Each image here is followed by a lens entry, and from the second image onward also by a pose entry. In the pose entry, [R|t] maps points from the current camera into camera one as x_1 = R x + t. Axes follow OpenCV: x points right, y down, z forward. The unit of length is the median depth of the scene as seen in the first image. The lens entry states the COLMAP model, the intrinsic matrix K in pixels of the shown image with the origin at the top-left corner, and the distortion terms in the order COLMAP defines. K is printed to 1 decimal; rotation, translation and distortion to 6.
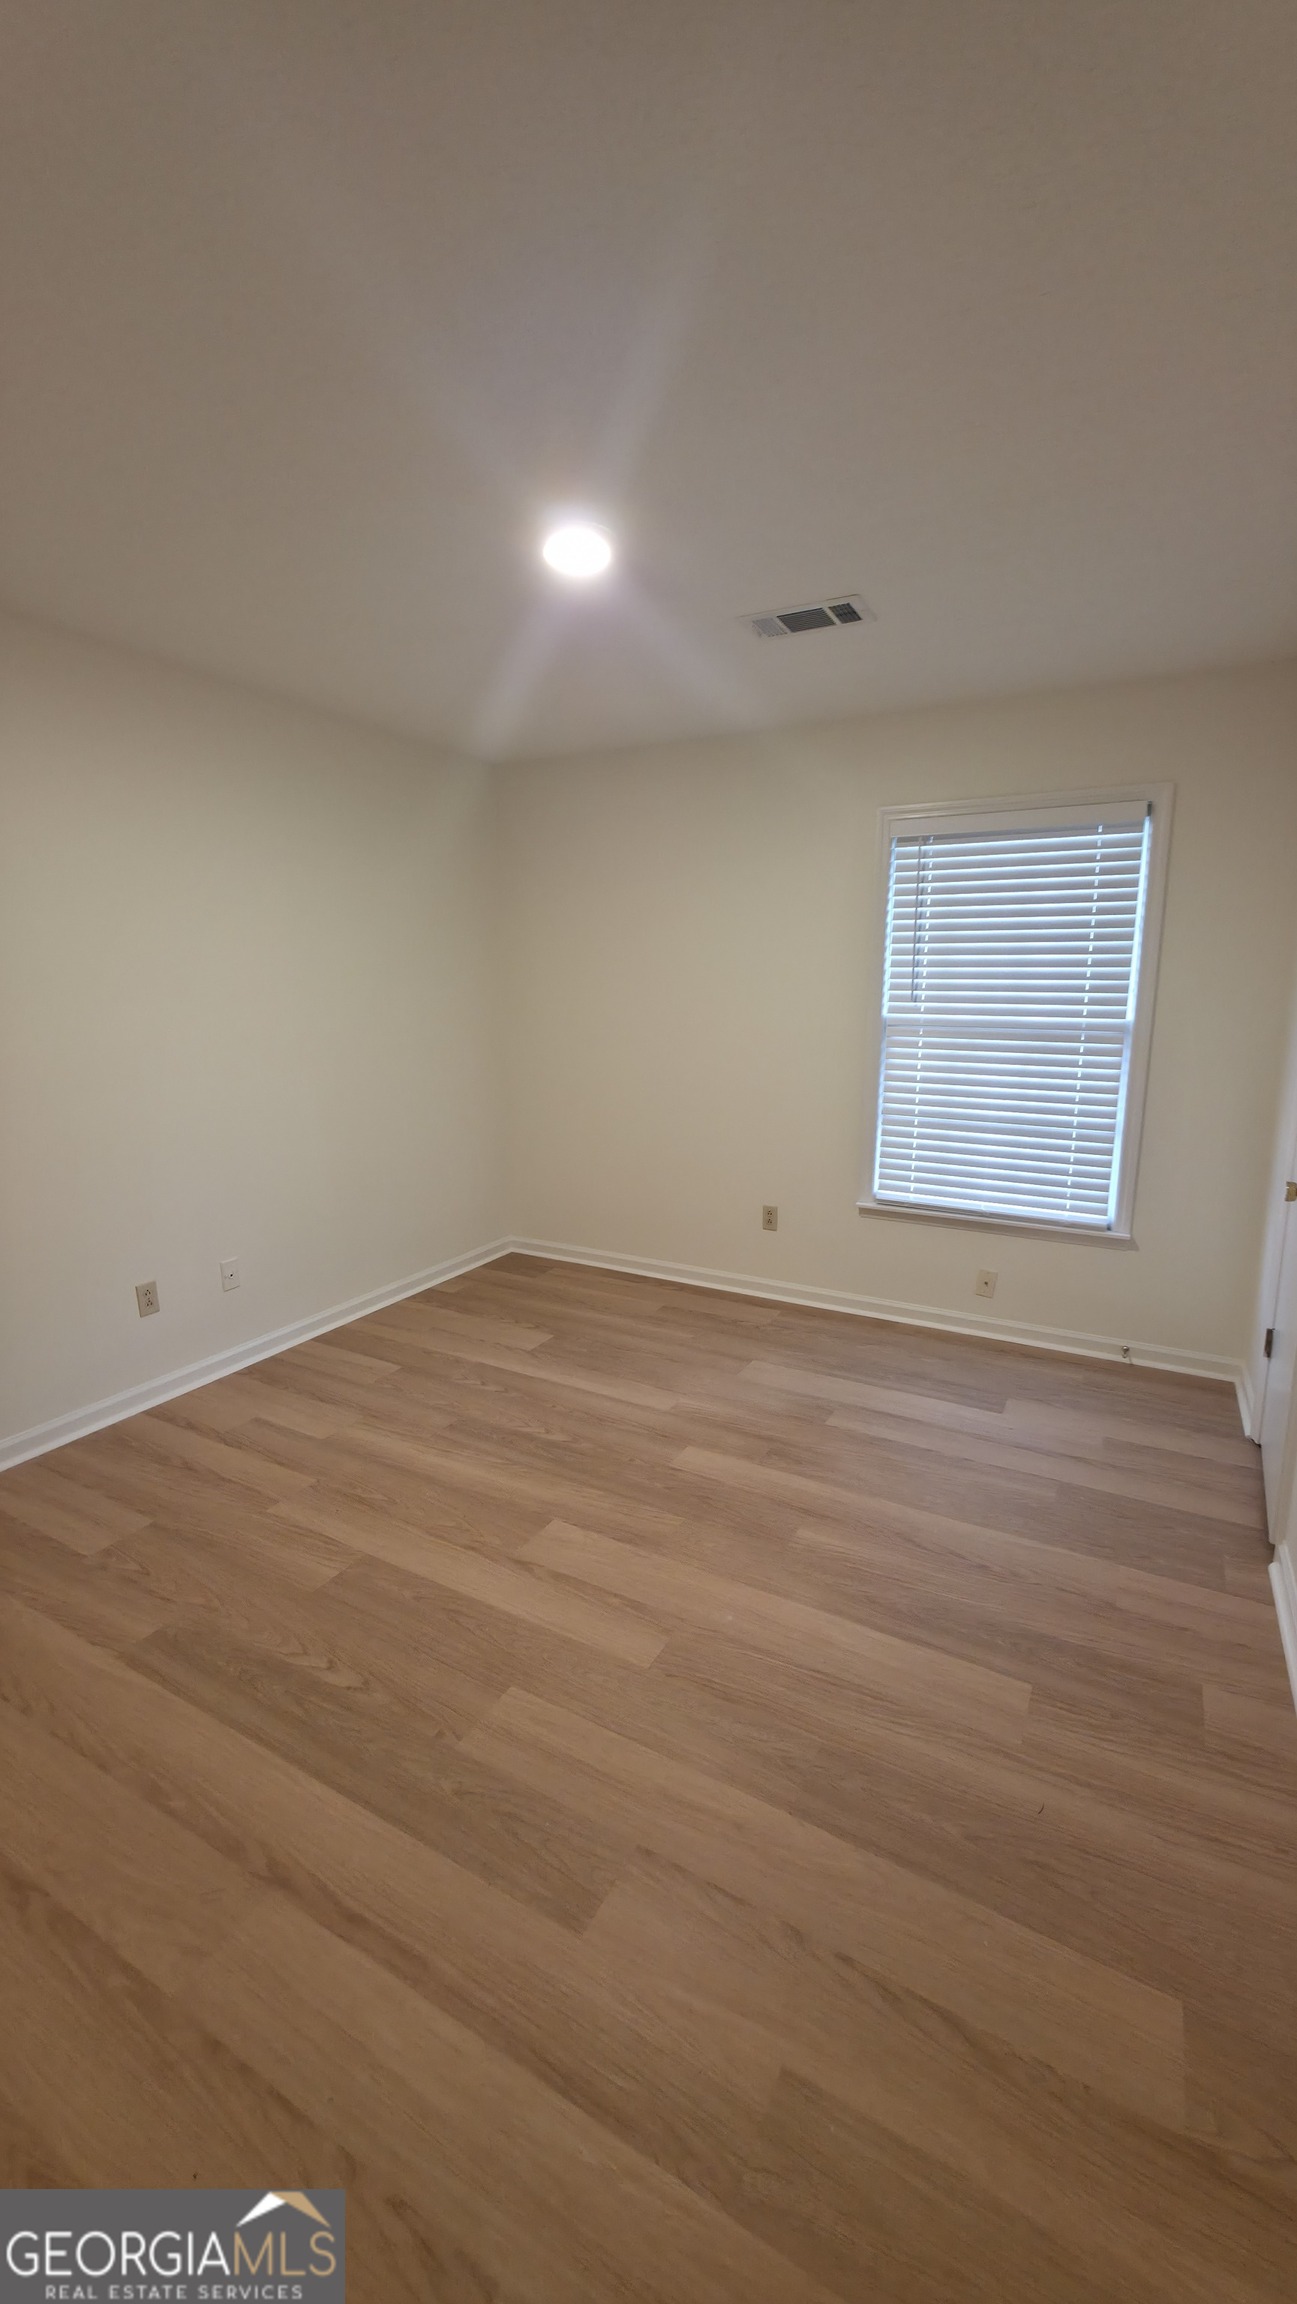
lens RADIAL K [[920.0, 0, 648.5], [0, 920.0, 1152.0], [0, 0, 1]] dist [0.003002, 0.000517]
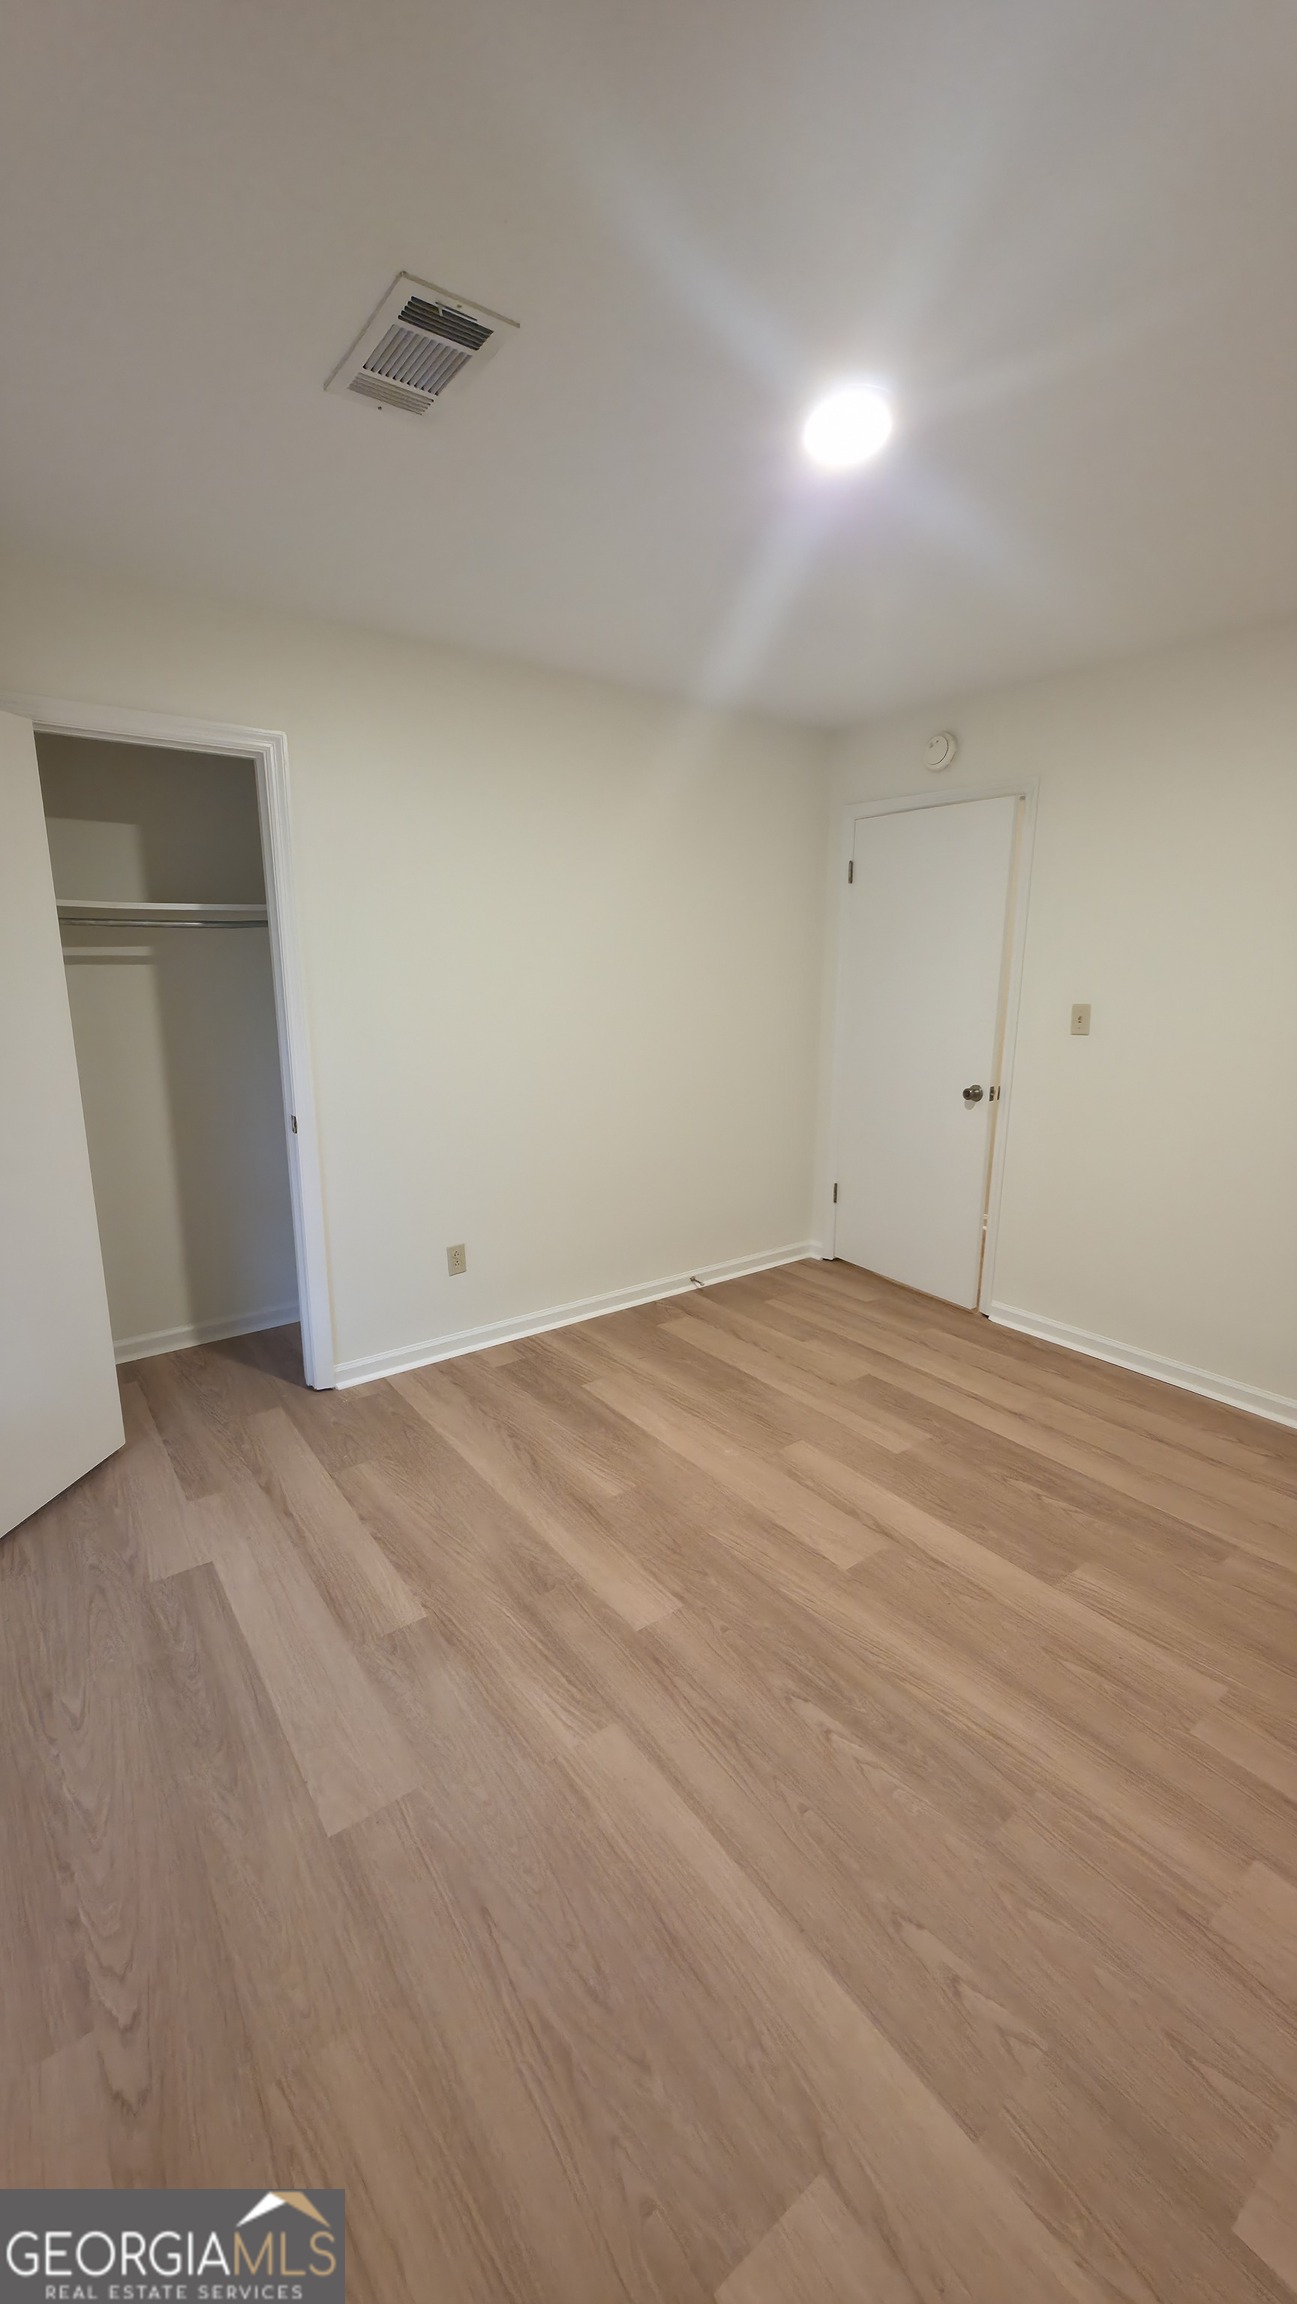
lens RADIAL K [[920.0, 0, 648.5], [0, 920.0, 1152.0], [0, 0, 1]] dist [0.003002, 0.000517]
pose [[-0.914041, -0.088969, 0.395744, -0.255802], [0.074099, 0.922605, 0.378562, -0.349349], [-0.398796, 0.375346, -0.836706, 1.739450]]
